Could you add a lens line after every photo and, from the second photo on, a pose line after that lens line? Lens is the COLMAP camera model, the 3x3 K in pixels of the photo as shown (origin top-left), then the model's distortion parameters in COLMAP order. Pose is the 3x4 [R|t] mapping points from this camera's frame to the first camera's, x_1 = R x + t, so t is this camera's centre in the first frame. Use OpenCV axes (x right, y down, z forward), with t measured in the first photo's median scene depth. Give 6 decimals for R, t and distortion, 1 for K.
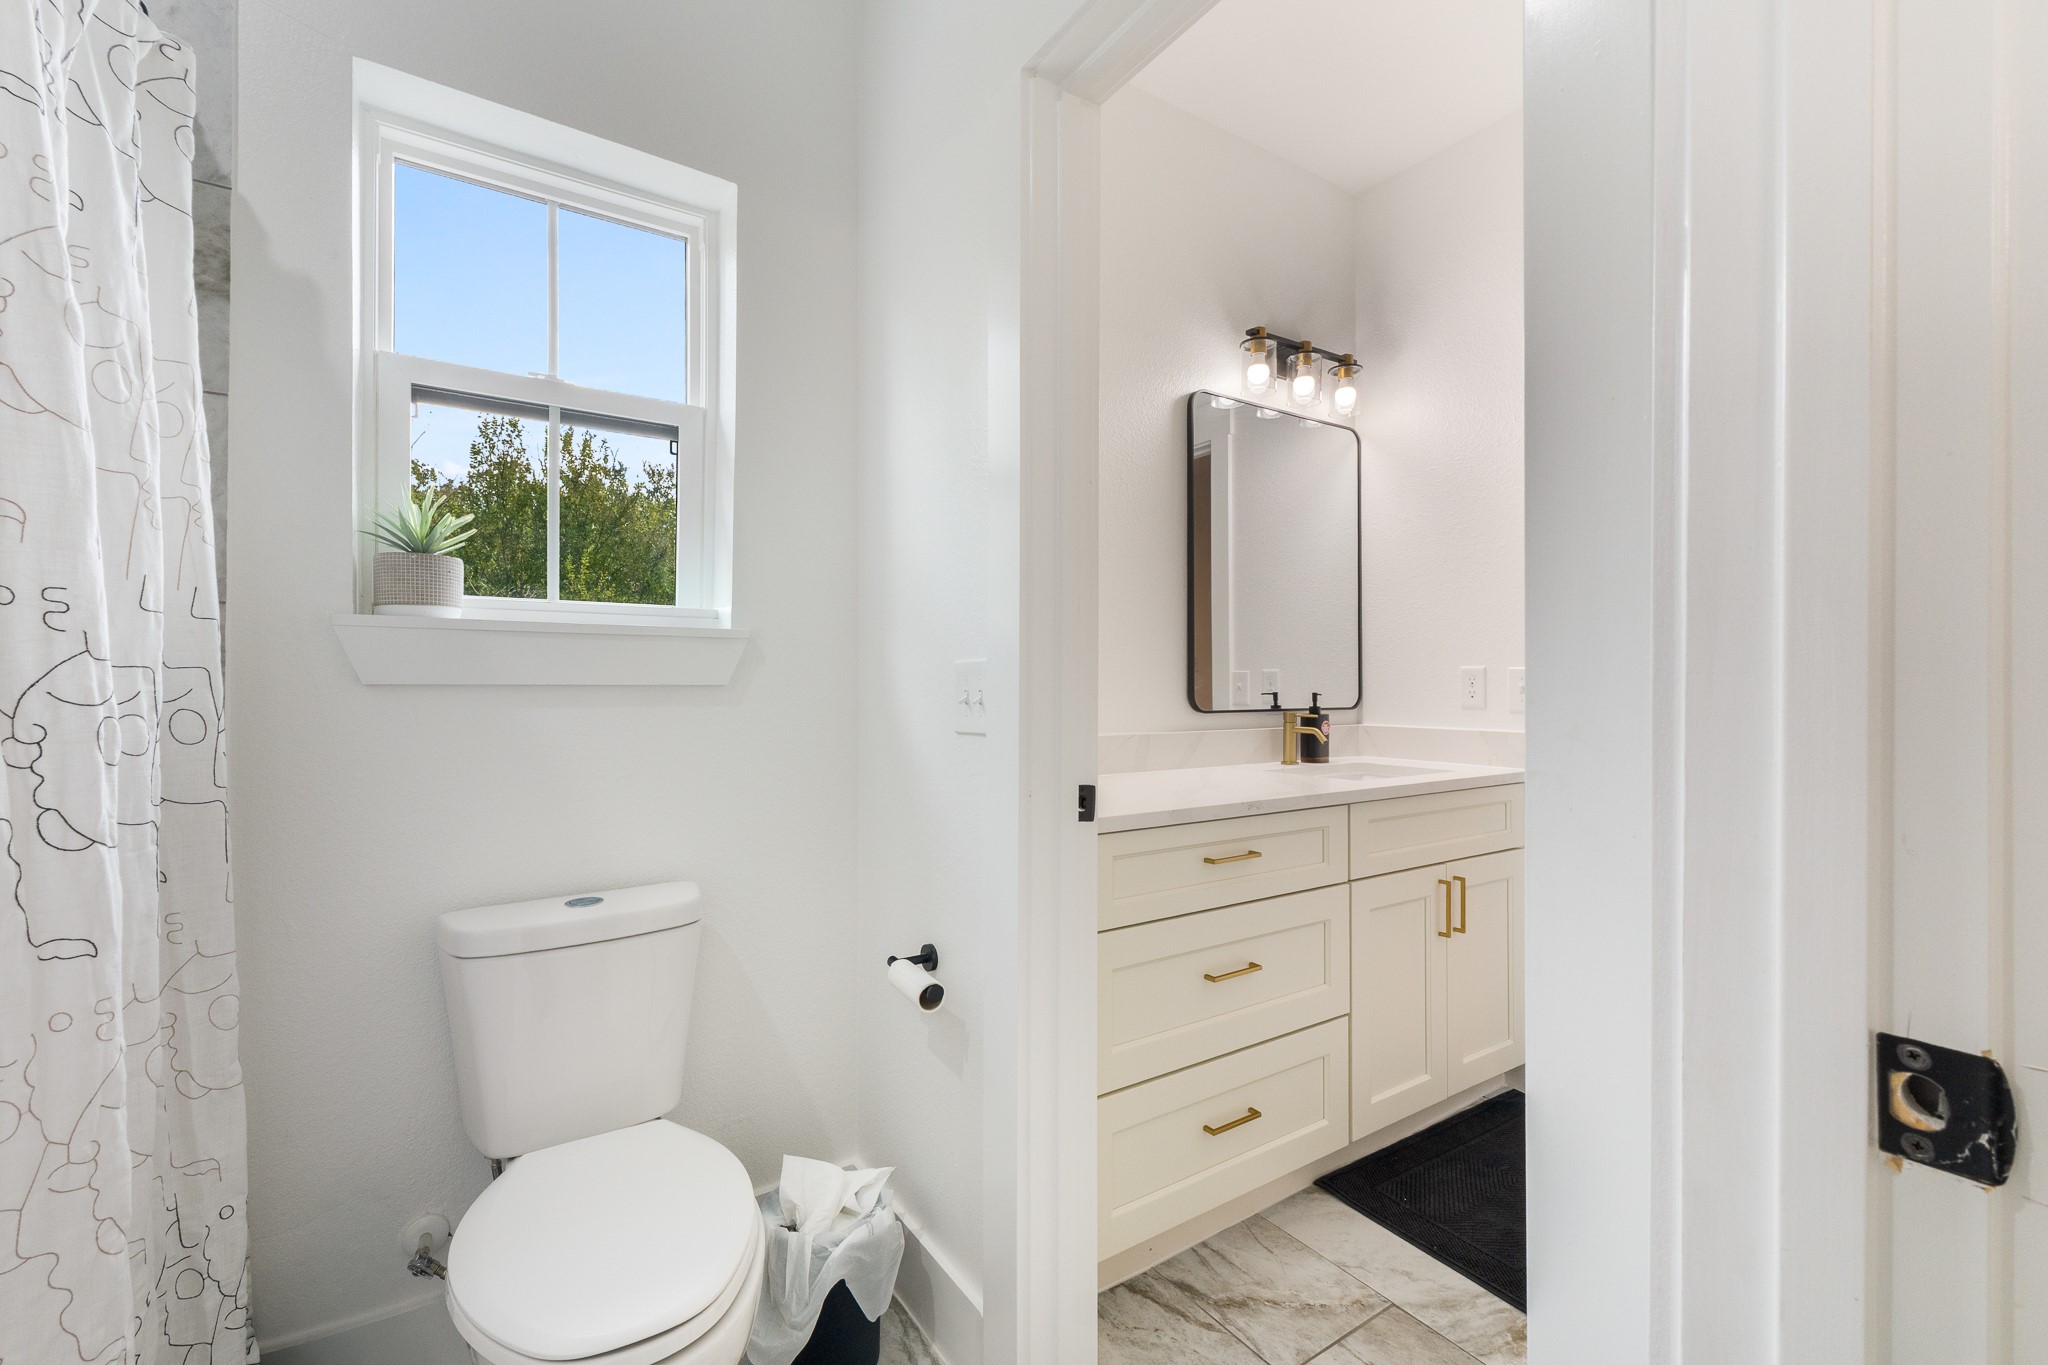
lens RADIAL K [[872.2, 0, 1024.1], [0, 872.2, 686.2], [0, 0, 1]] dist [0.000968, 0.000366]
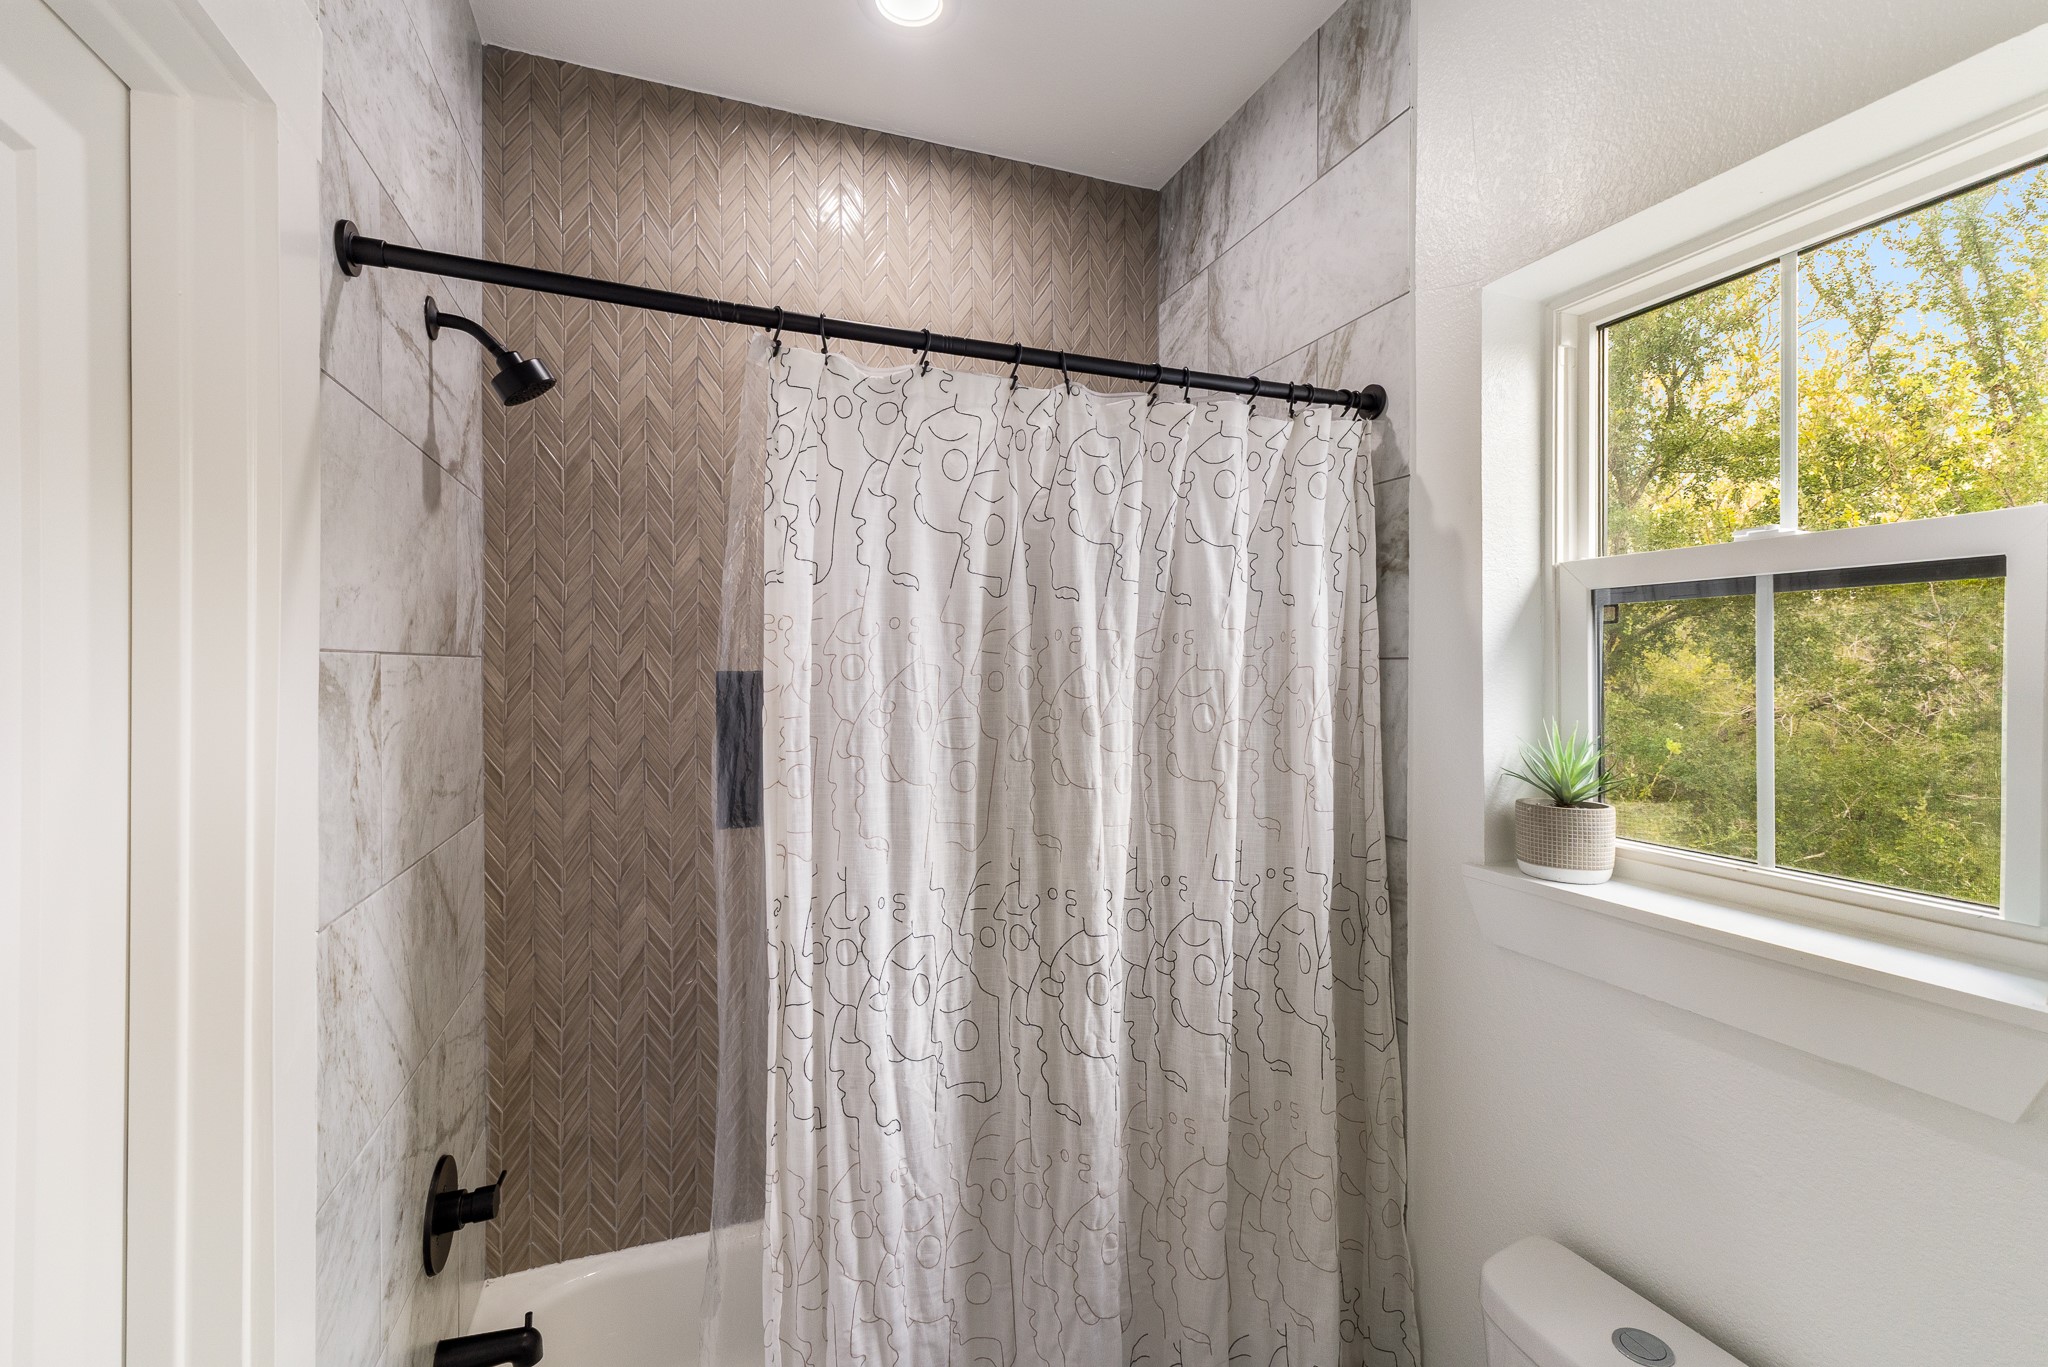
lens RADIAL K [[872.2, 0, 1027.5], [0, 872.2, 672.1], [0, 0, 1]] dist [0.000968, 0.000366]
pose [[-0.228525, 0.002107, -0.973536, 0.369591], [-0.003342, 0.999990, 0.002949, -0.386870], [0.973532, 0.003928, -0.228516, 0.950806]]
